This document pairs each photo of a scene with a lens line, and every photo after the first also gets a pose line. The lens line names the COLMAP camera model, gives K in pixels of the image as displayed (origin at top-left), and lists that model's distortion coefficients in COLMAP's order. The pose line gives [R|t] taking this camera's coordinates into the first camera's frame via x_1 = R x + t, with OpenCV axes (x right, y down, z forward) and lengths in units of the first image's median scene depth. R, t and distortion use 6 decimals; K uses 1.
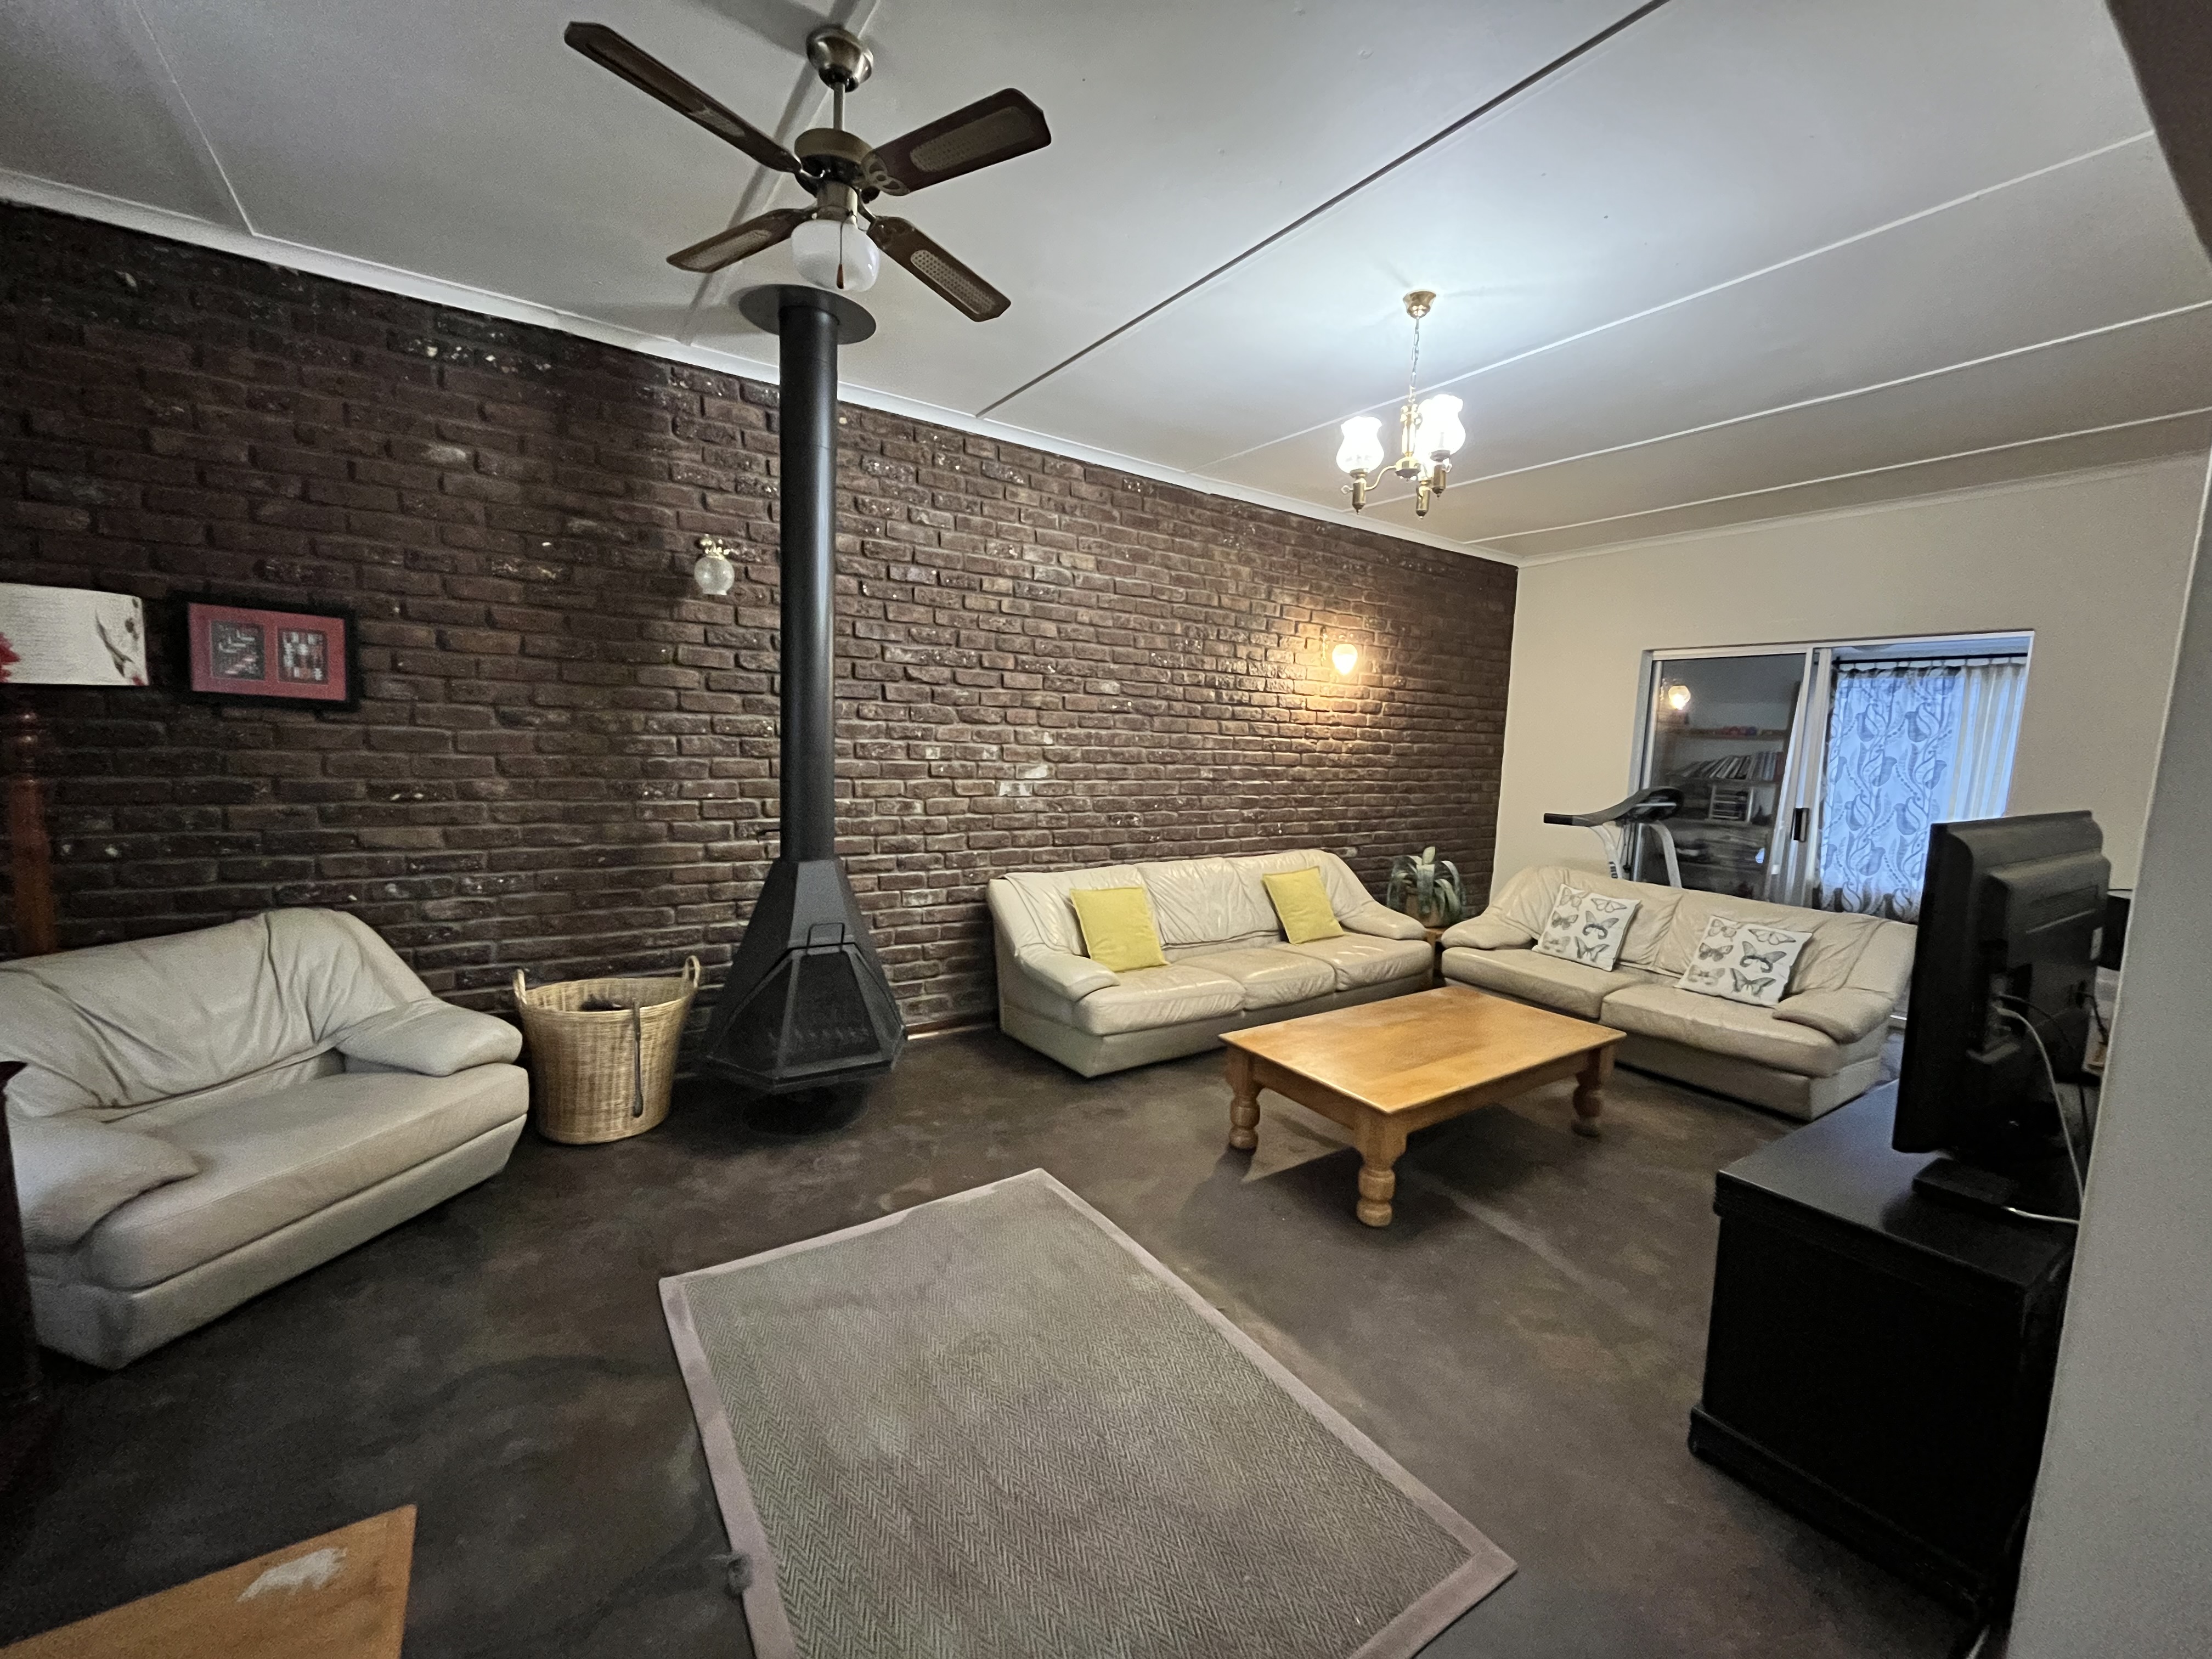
lens RADIAL K [[891.7, 0, 1099.7], [0, 891.7, 835.8], [0, 0, 1]] dist [-0.004561, -0.001026]
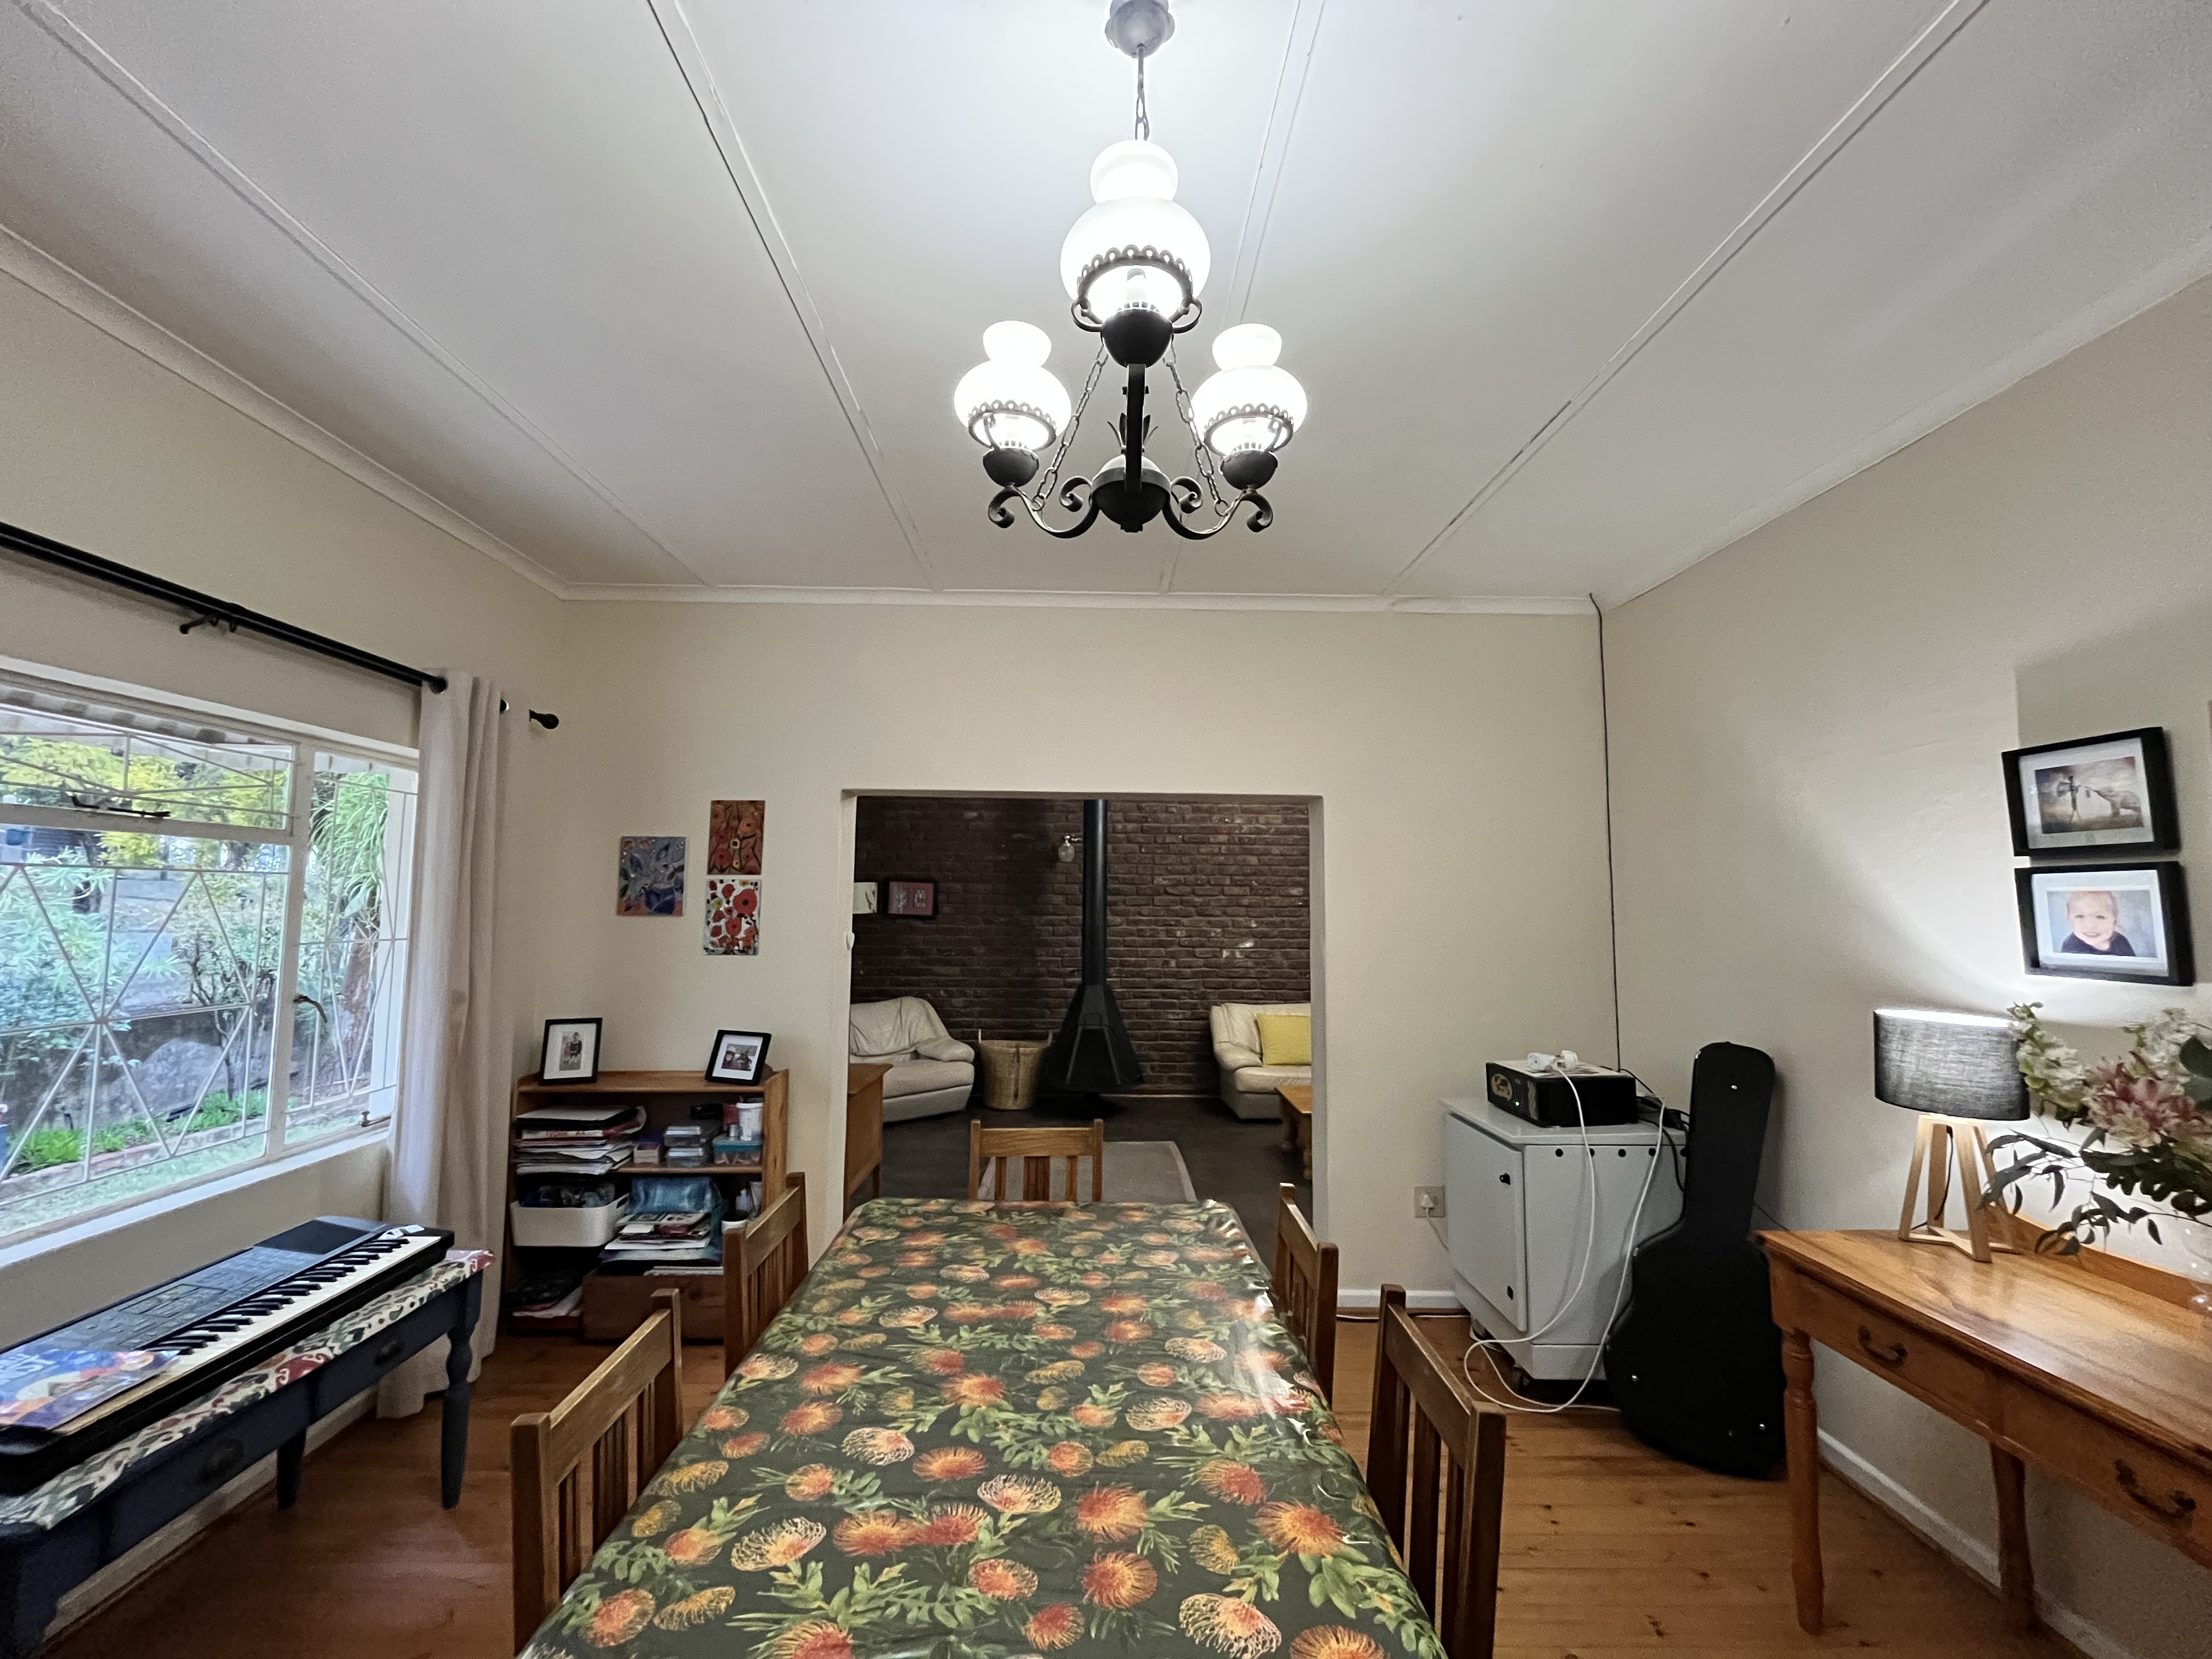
lens RADIAL K [[891.7, 0, 1104.0], [0, 891.7, 832.9], [0, 0, 1]] dist [-0.004561, -0.001026]
pose [[0.841137, -0.072952, -0.535879, 0.695505], [-0.038394, 0.980305, -0.193720, 0.067207], [0.539458, 0.183520, 0.821770, -0.639391]]
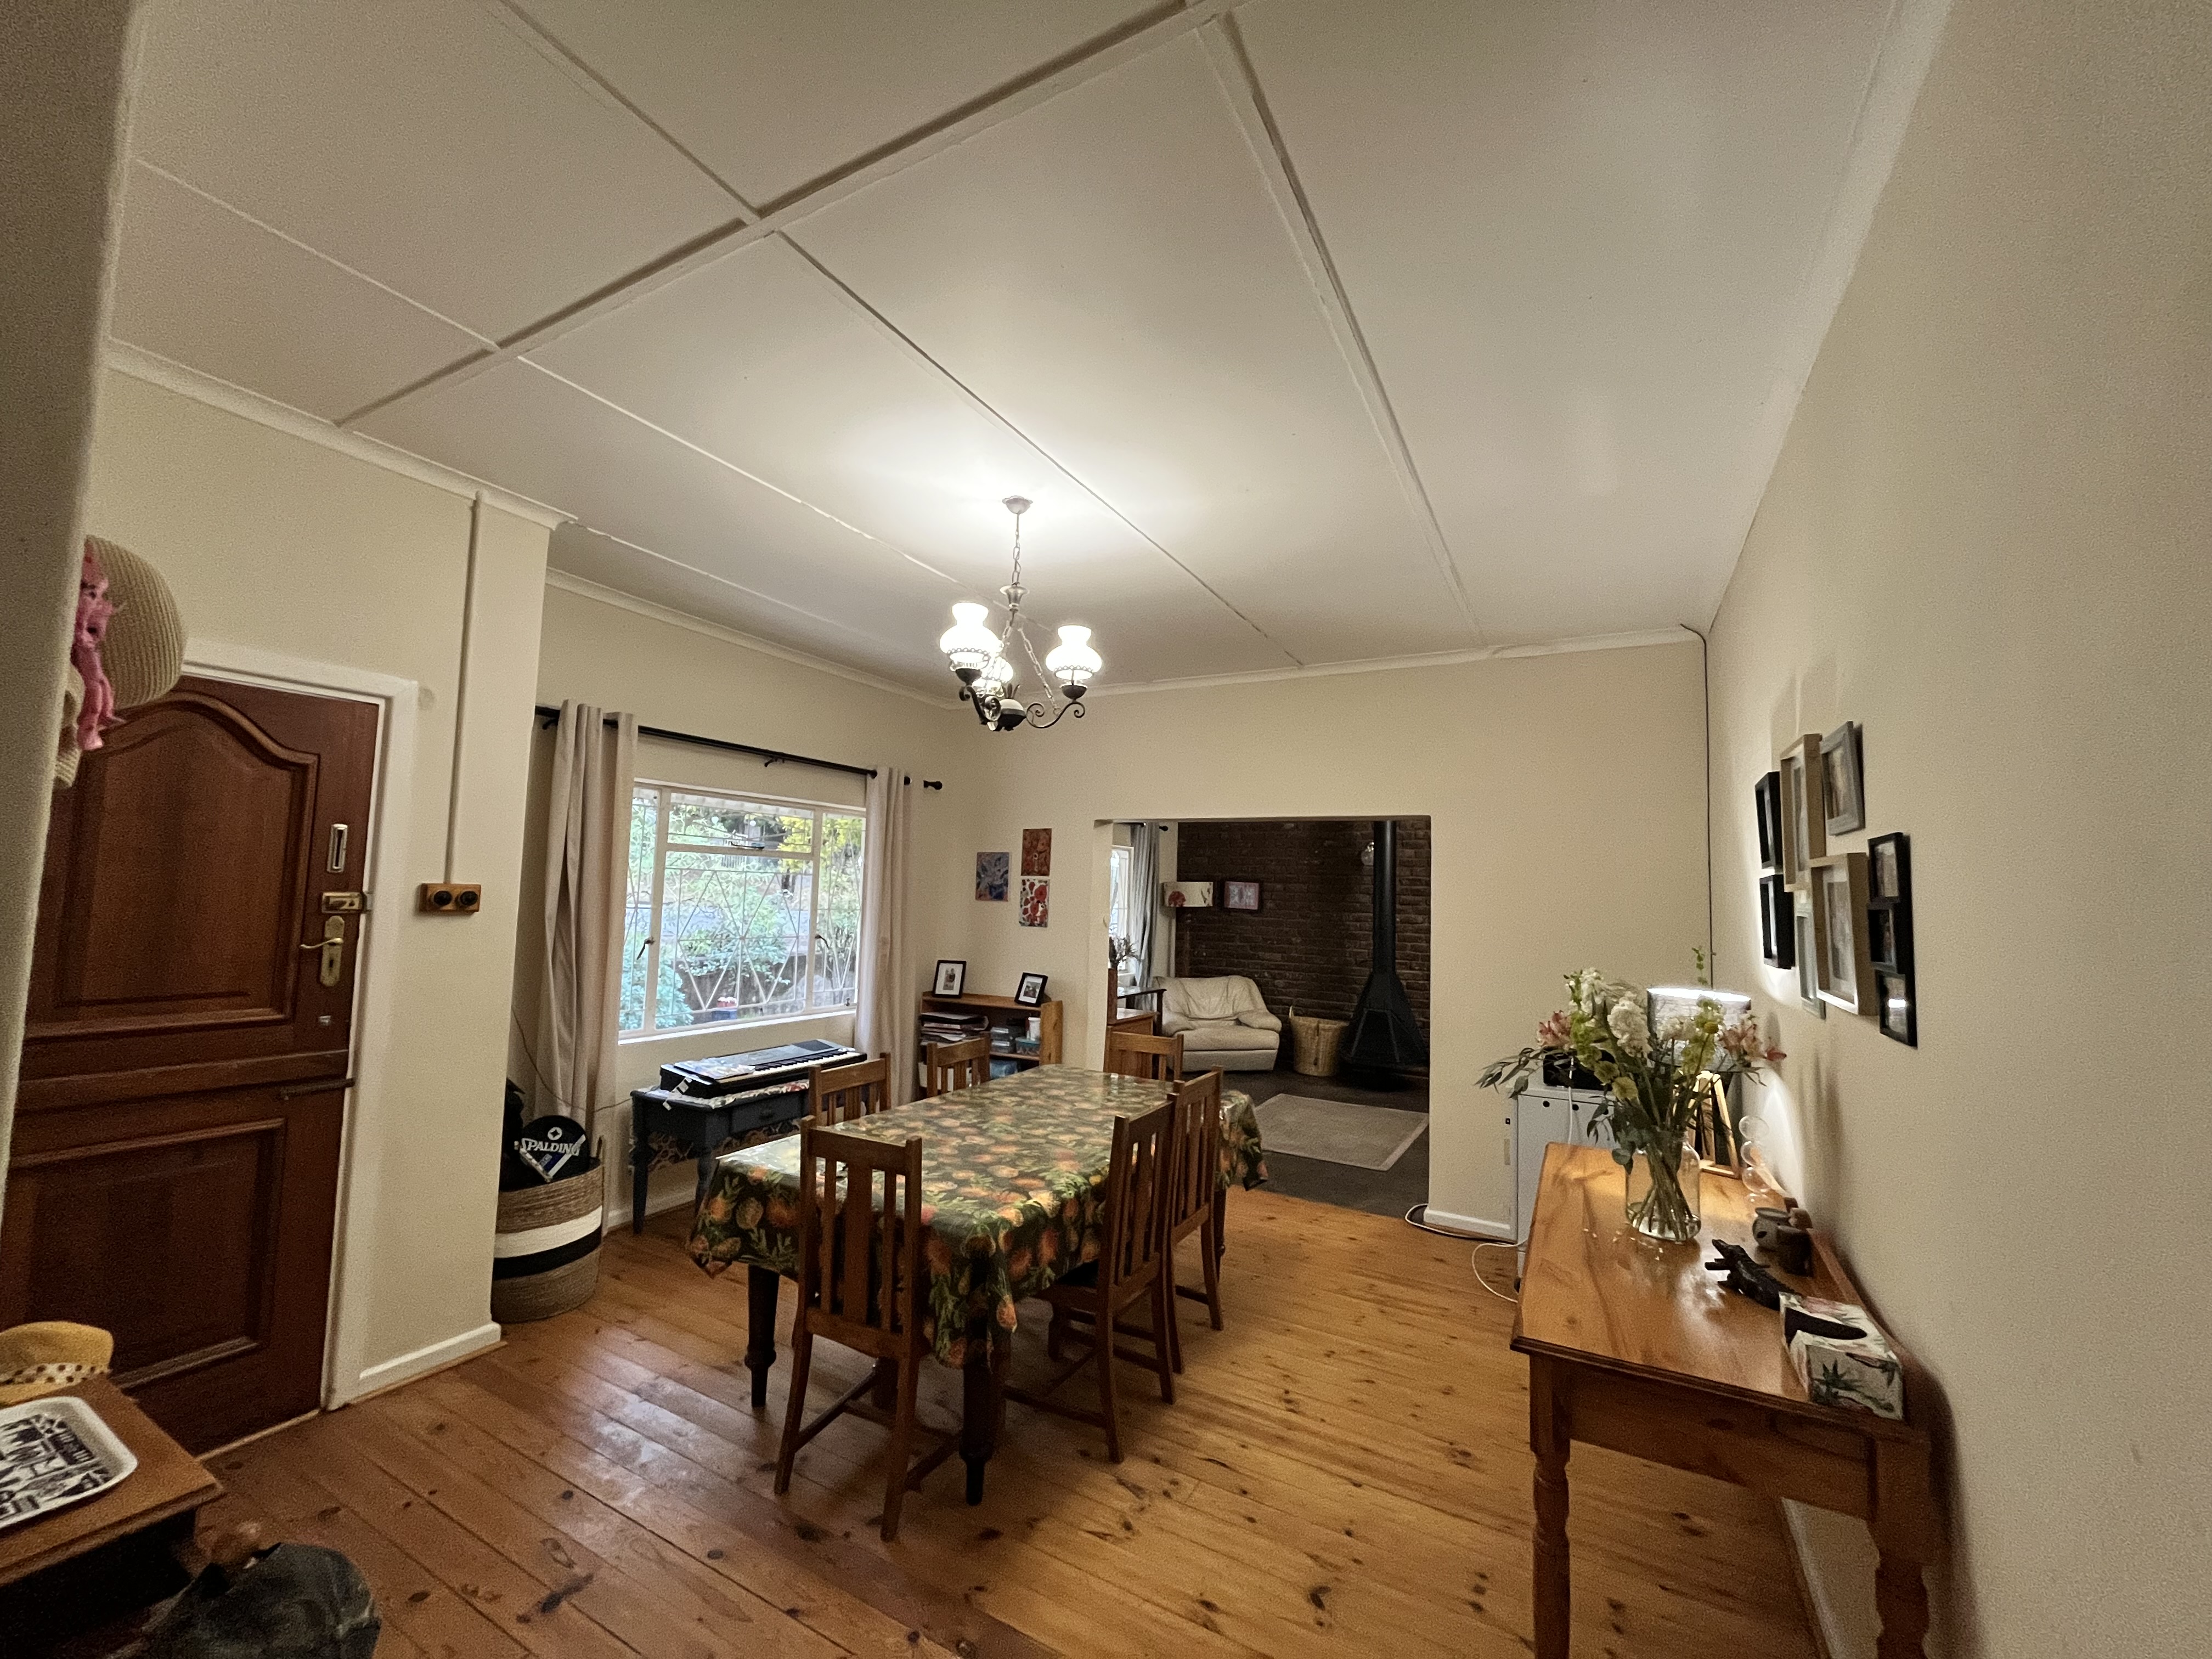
lens RADIAL K [[891.7, 0, 1110.8], [0, 891.7, 830.2], [0, 0, 1]] dist [-0.004561, -0.001026]
pose [[0.465796, -0.087913, -0.880514, 1.210351], [-0.112032, 0.981187, -0.157230, 0.087168], [0.877772, 0.171883, 0.447184, -0.635654]]
